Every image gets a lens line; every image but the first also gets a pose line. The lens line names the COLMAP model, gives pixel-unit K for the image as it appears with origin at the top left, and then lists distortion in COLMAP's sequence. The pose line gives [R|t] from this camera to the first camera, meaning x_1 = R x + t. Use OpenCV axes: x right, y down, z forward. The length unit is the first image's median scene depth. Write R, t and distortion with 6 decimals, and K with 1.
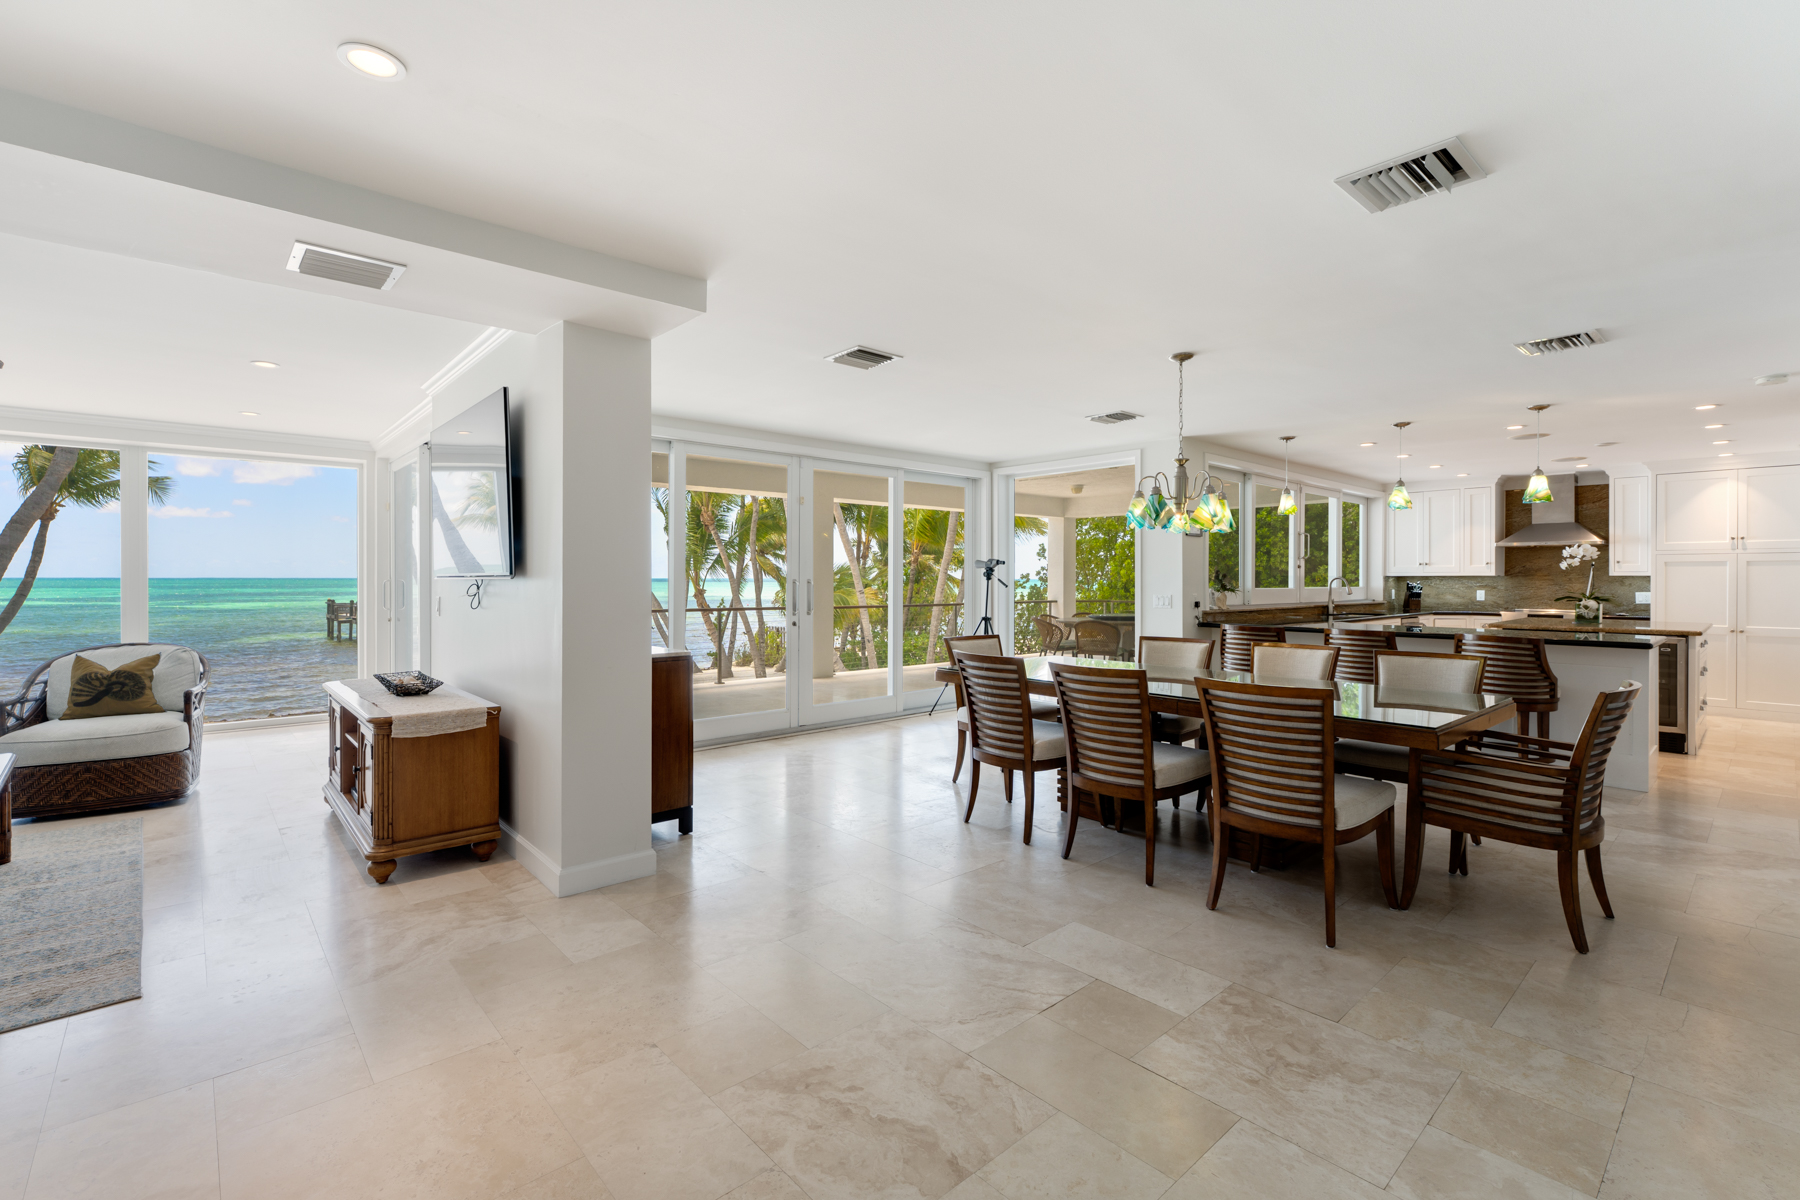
lens RADIAL K [[791.9, 0, 915.6], [0, 791.9, 578.8], [0, 0, 1]] dist [0.003547, -0.002293]
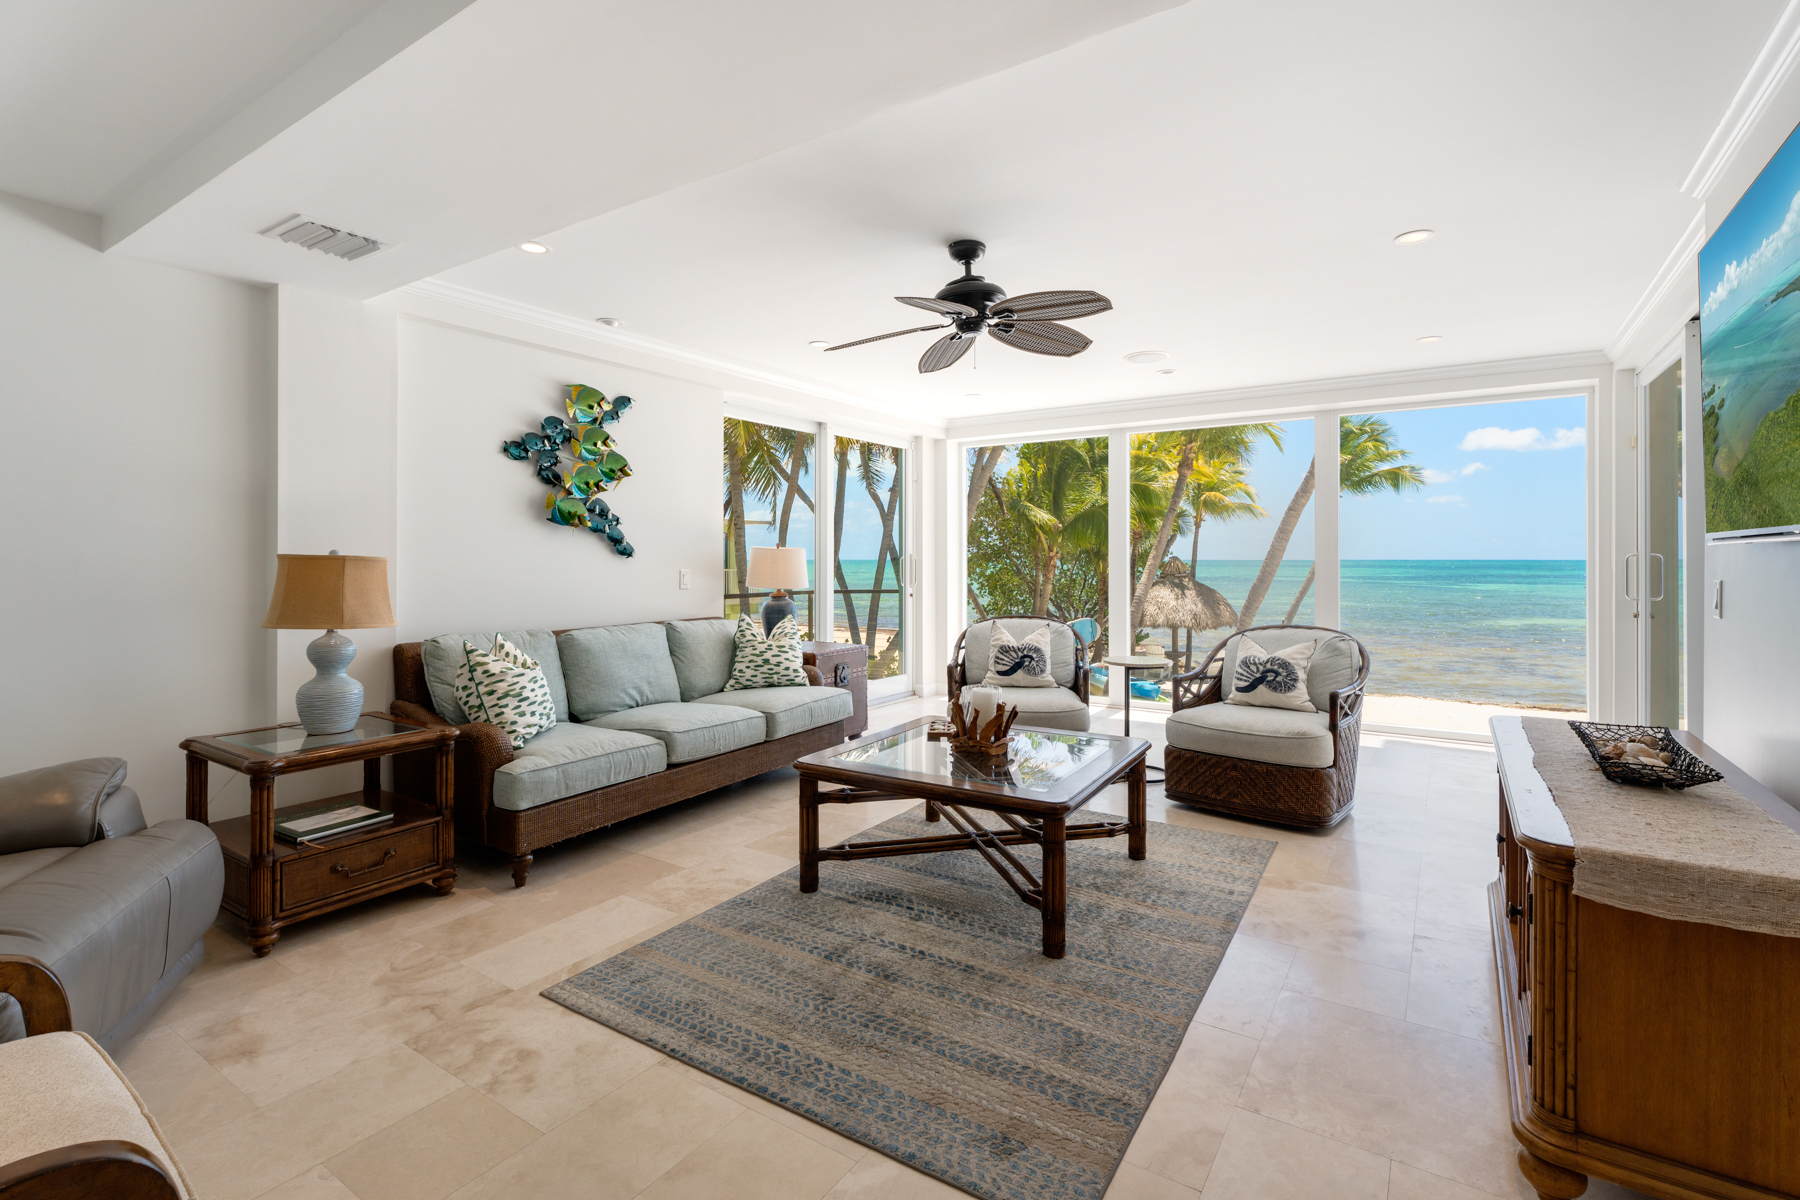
lens RADIAL K [[833.4, 0, 894.8], [0, 833.4, 565.7], [0, 0, 1]] dist [0.006559, -0.000030]
pose [[0.238464, 0.004564, -0.971141, -0.212007], [0.000420, 0.999988, 0.004803, 0.011497], [0.971151, -0.001553, 0.238460, 0.370356]]
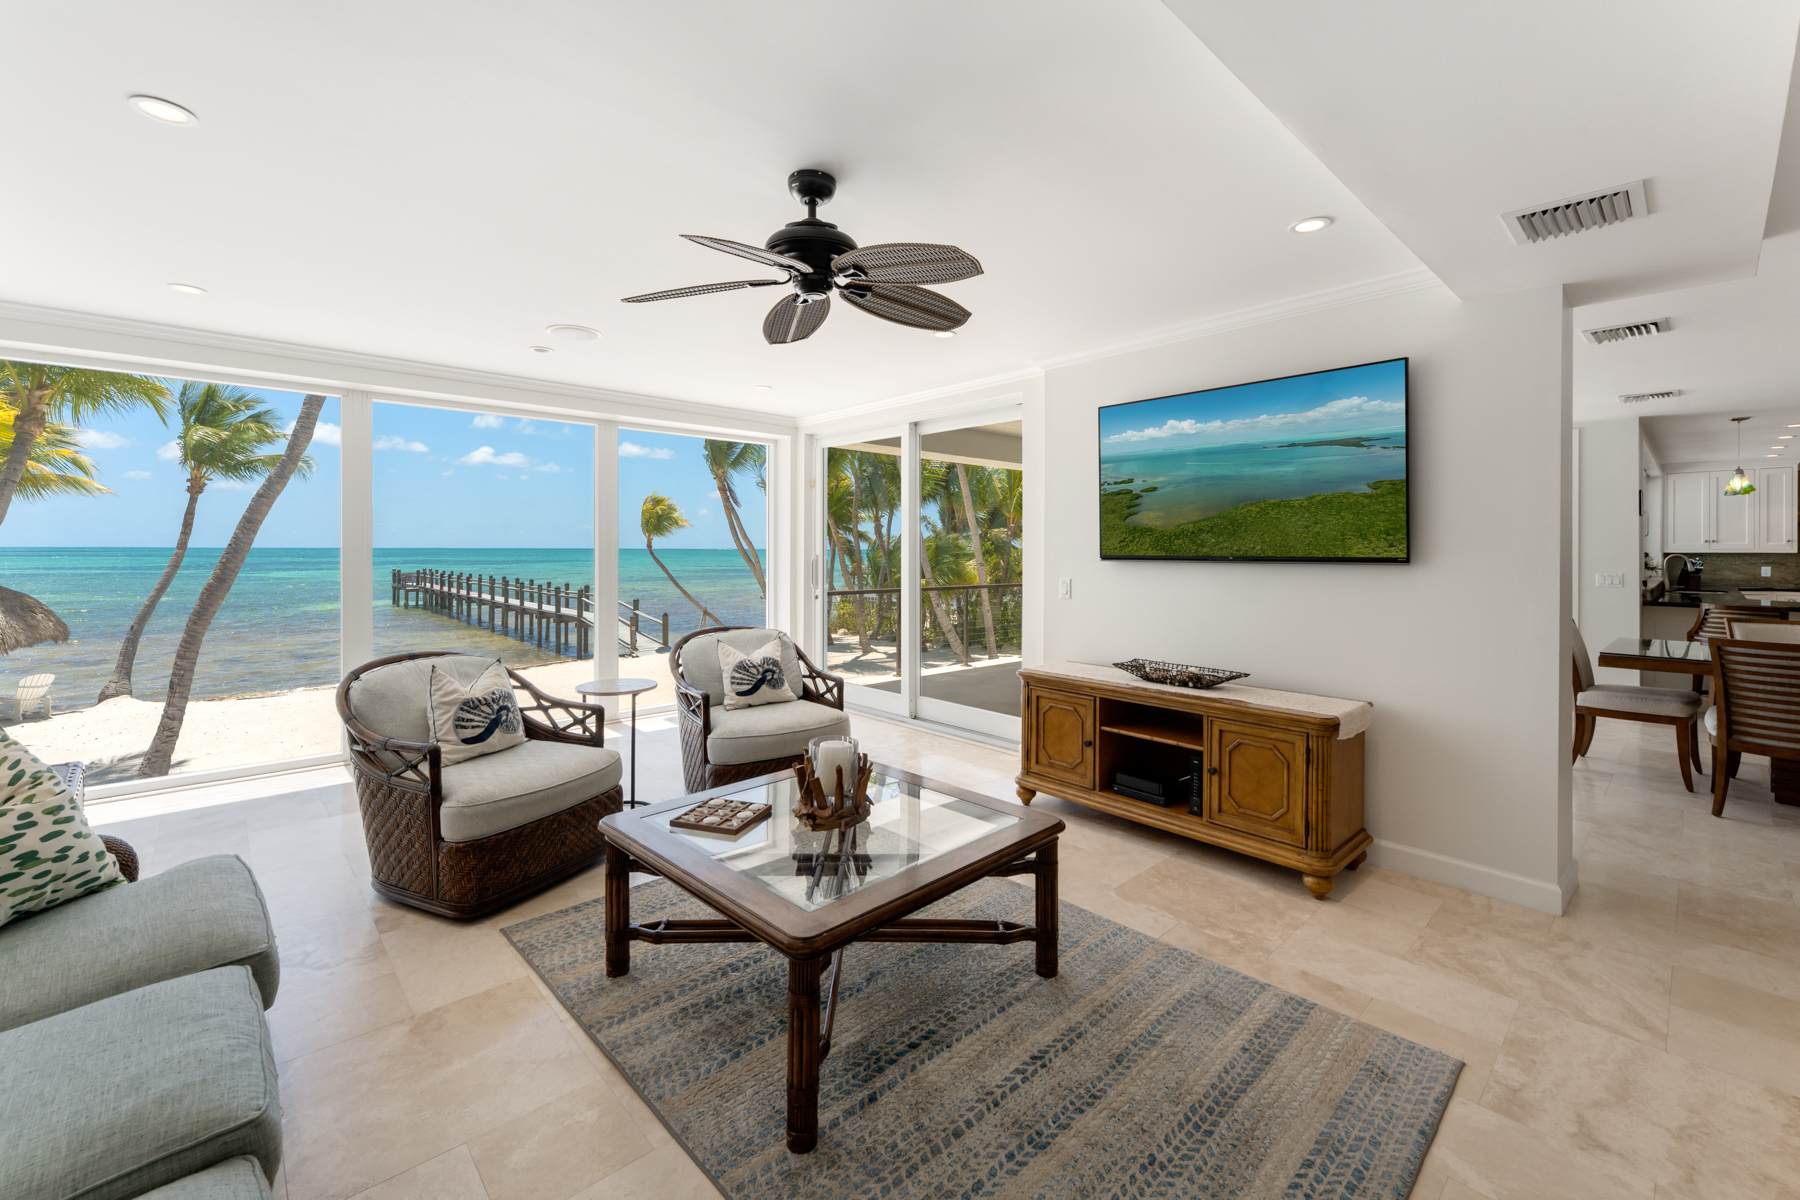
lens RADIAL K [[745.3, 0, 925.6], [0, 745.3, 541.9], [0, 0, 1]] dist [0.002694, -0.000313]
pose [[0.999786, 0.001966, 0.020582, -0.812796], [-0.001763, 0.999950, -0.009886, -0.012913], [-0.020600, 0.009848, 0.999739, 0.102501]]
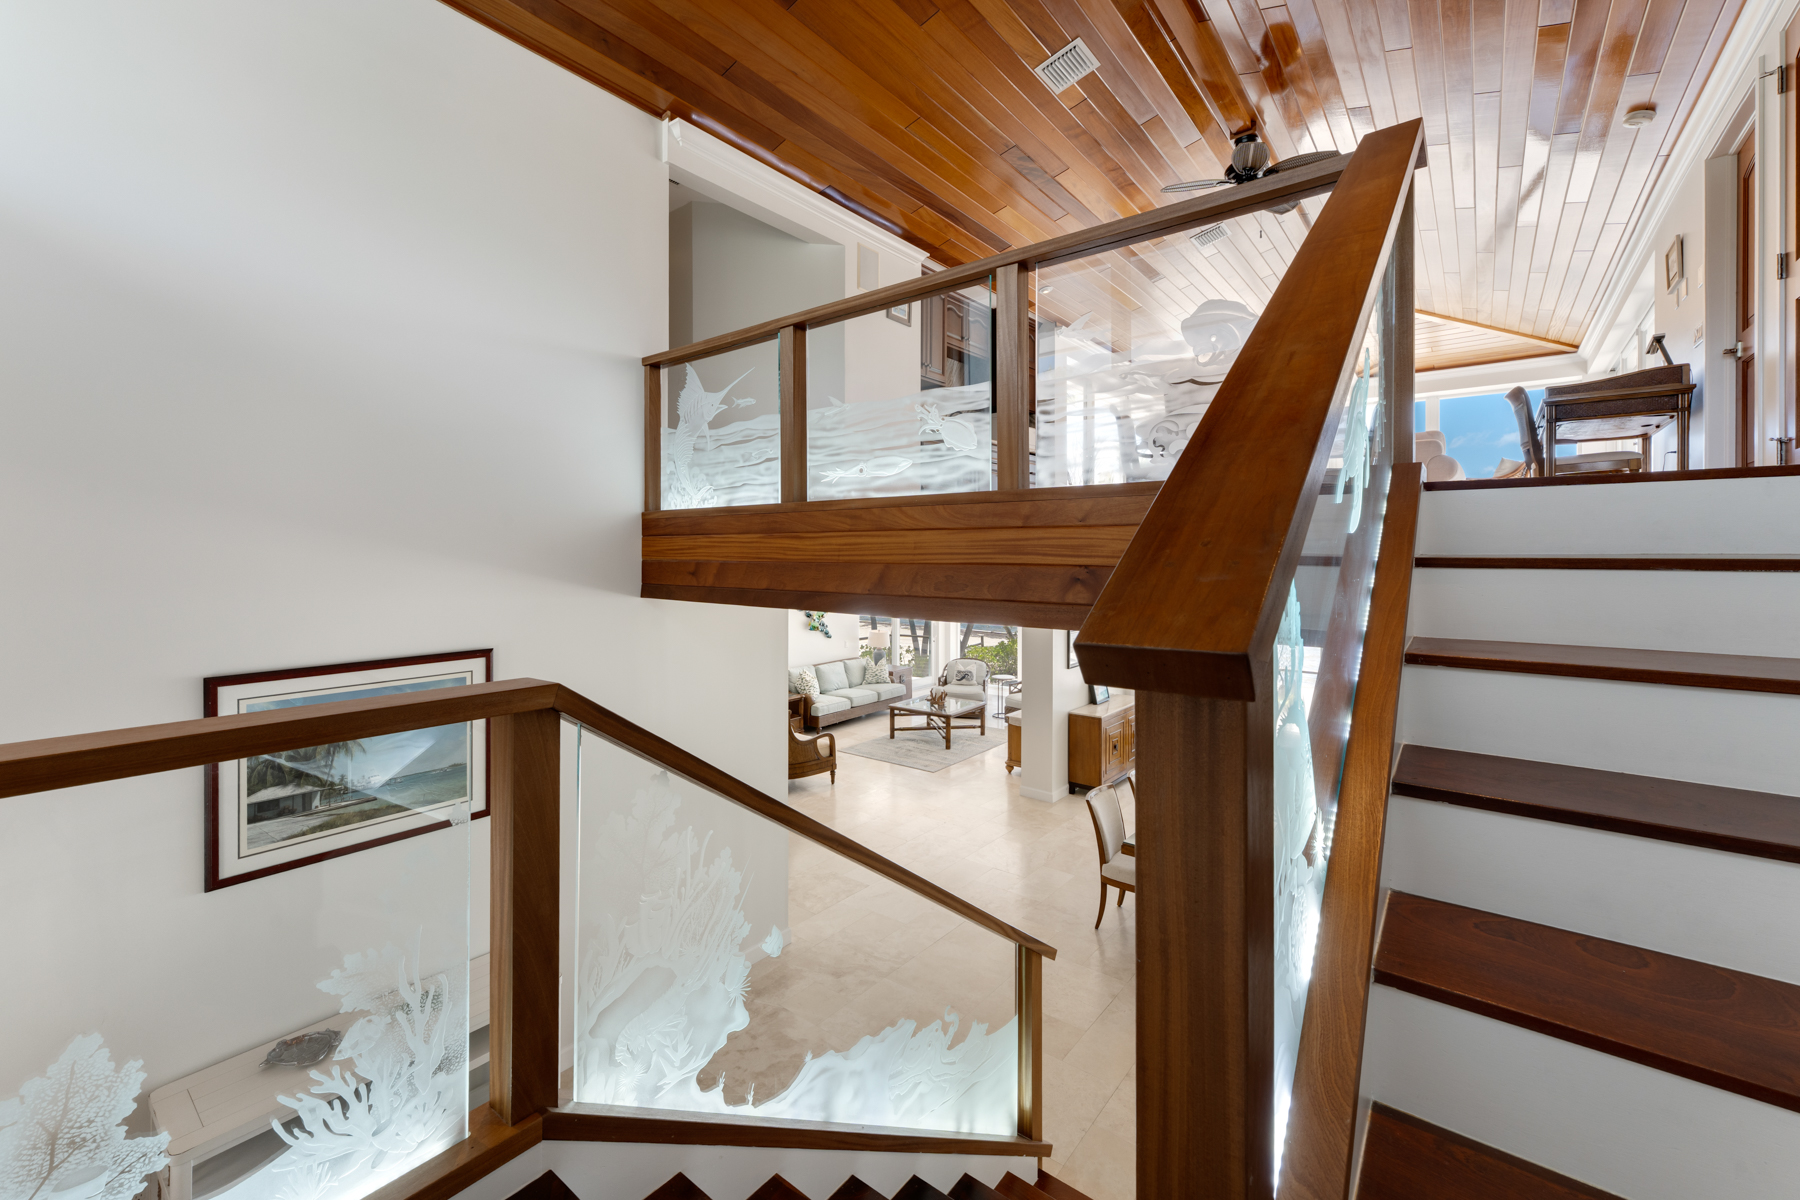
lens RADIAL K [[745.3, 0, 902.2], [0, 745.3, 556.0], [0, 0, 1]] dist [0.002694, -0.000313]
pose [[0.168328, 0.002209, -0.985729, 1.370393], [-0.005803, 0.999982, 0.001249, -0.288441], [0.985714, 0.005510, 0.168338, 0.106550]]
